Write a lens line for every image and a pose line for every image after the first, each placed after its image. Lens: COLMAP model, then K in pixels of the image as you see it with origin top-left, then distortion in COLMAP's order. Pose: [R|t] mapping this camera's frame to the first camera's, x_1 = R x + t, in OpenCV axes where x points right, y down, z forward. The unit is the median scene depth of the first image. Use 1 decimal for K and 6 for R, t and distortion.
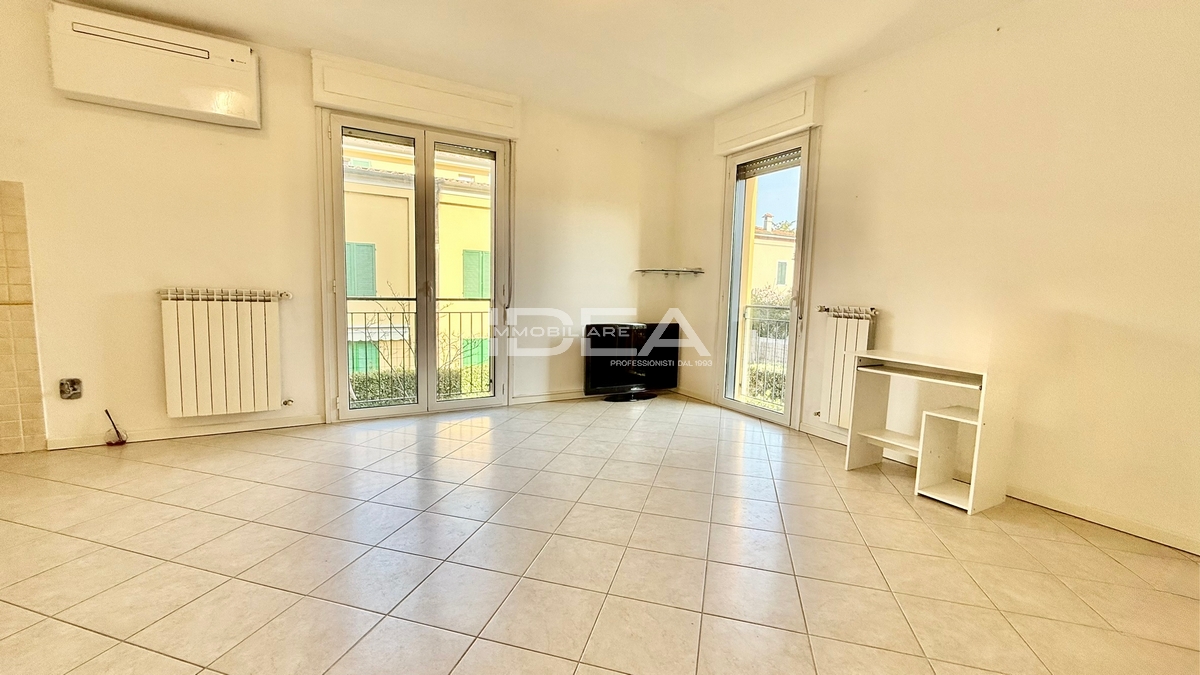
lens RADIAL K [[476.9, 0, 595.4], [0, 476.9, 338.8], [0, 0, 1]] dist [-0.000472, -0.000103]
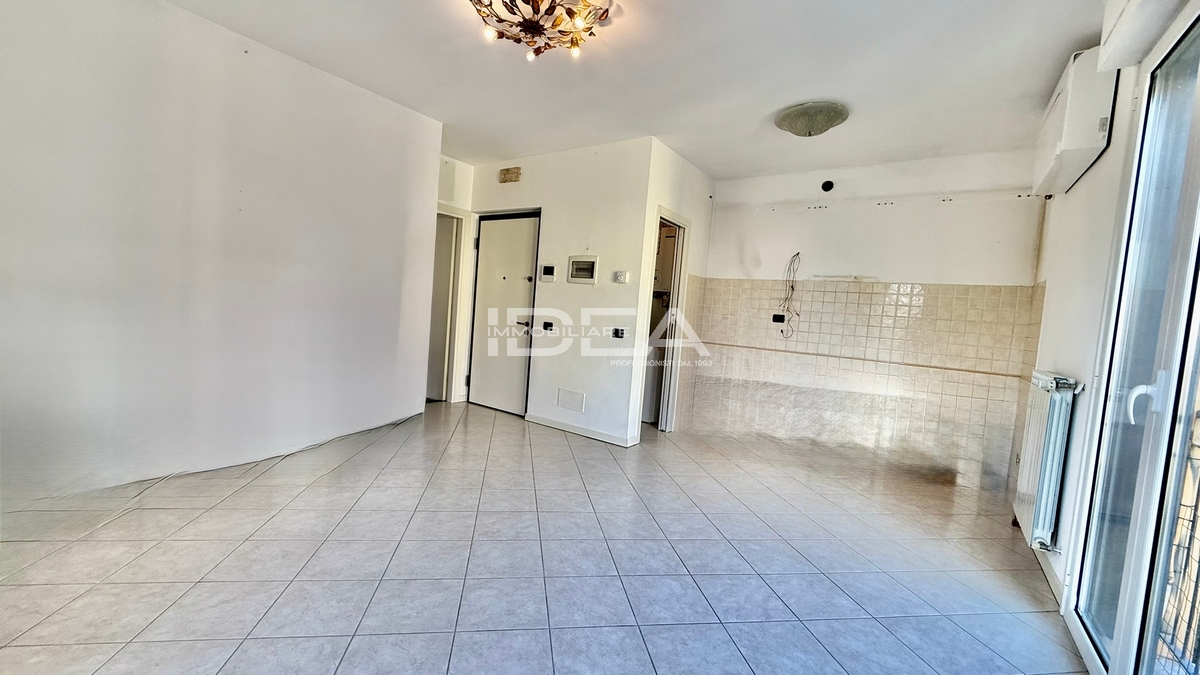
lens RADIAL K [[476.9, 0, 595.4], [0, 476.9, 338.8], [0, 0, 1]] dist [-0.000472, -0.000103]
pose [[-0.899056, -0.073391, -0.431638, 0.209717], [-0.146243, 0.979568, 0.138053, -0.143658], [0.412687, 0.187242, -0.891420, 1.235594]]
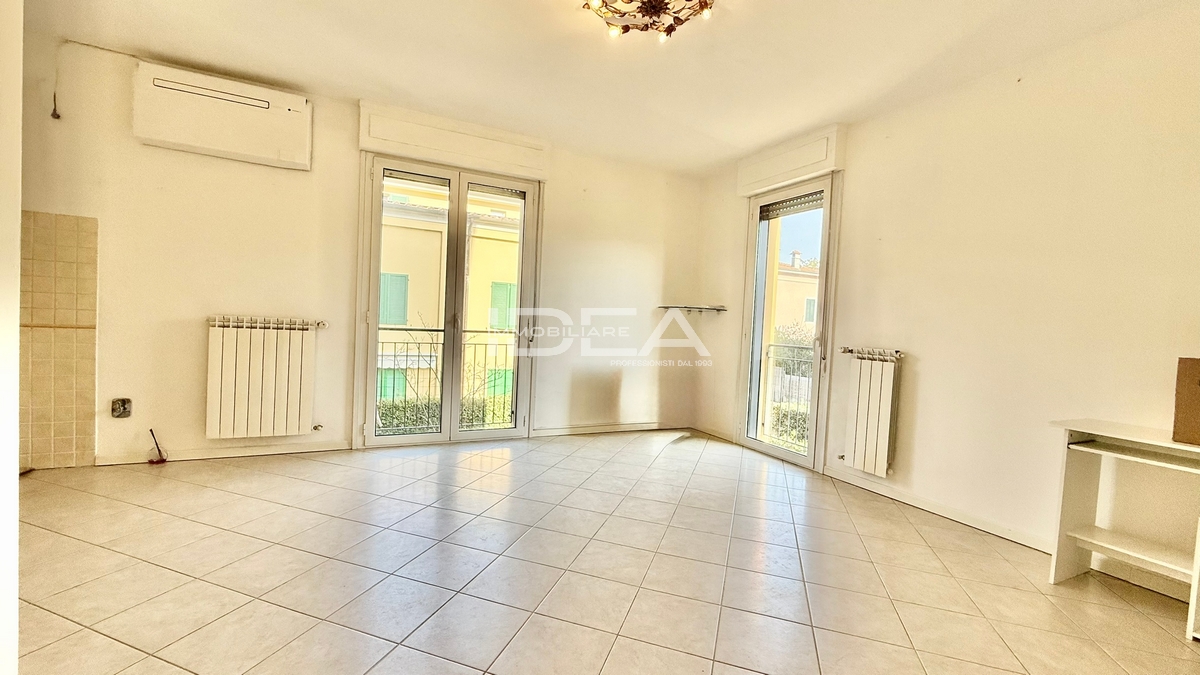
lens RADIAL K [[476.9, 0, 595.4], [0, 476.9, 338.8], [0, 0, 1]] dist [-0.000472, -0.000103]
pose [[0.998357, 0.023776, -0.052127, 0.007135], [-0.027277, 0.997345, -0.067514, -0.004931], [0.050383, 0.068825, 0.996356, -0.014896]]
